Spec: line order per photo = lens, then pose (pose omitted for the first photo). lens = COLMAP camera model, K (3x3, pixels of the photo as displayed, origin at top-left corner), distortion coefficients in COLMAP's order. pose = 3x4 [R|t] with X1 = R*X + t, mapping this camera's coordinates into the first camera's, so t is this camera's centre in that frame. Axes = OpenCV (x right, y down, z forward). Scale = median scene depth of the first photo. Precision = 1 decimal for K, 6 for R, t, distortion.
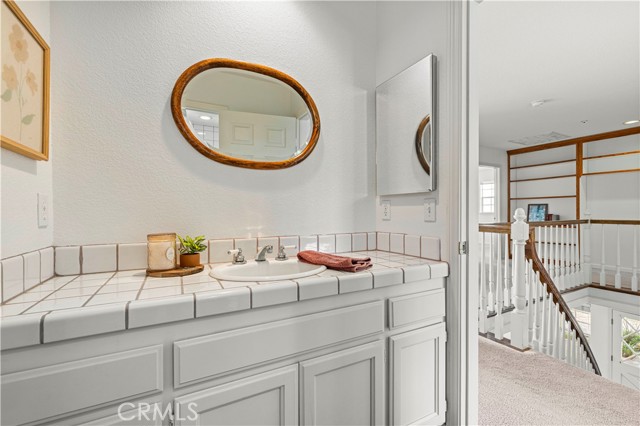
lens RADIAL K [[269.5, 0, 317.9], [0, 269.5, 209.1], [0, 0, 1]] dist [-0.001757, -0.000004]
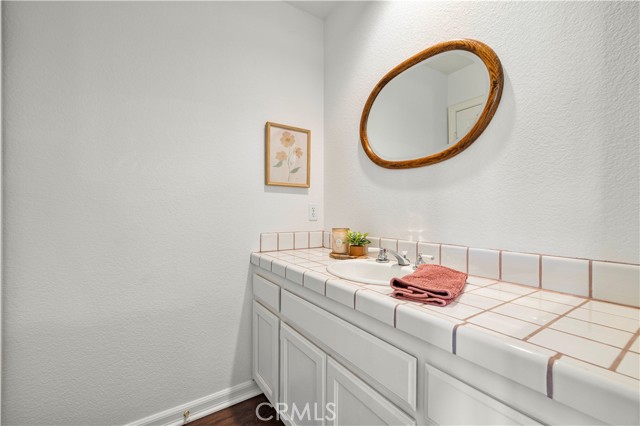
lens RADIAL K [[269.5, 0, 318.1], [0, 269.5, 216.8], [0, 0, 1]] dist [-0.001757, -0.000004]
pose [[0.077341, 0.008313, -0.996970, 0.789604], [0.000646, 0.999965, 0.008388, 0.017133], [0.997004, -0.001293, 0.077333, 0.715884]]
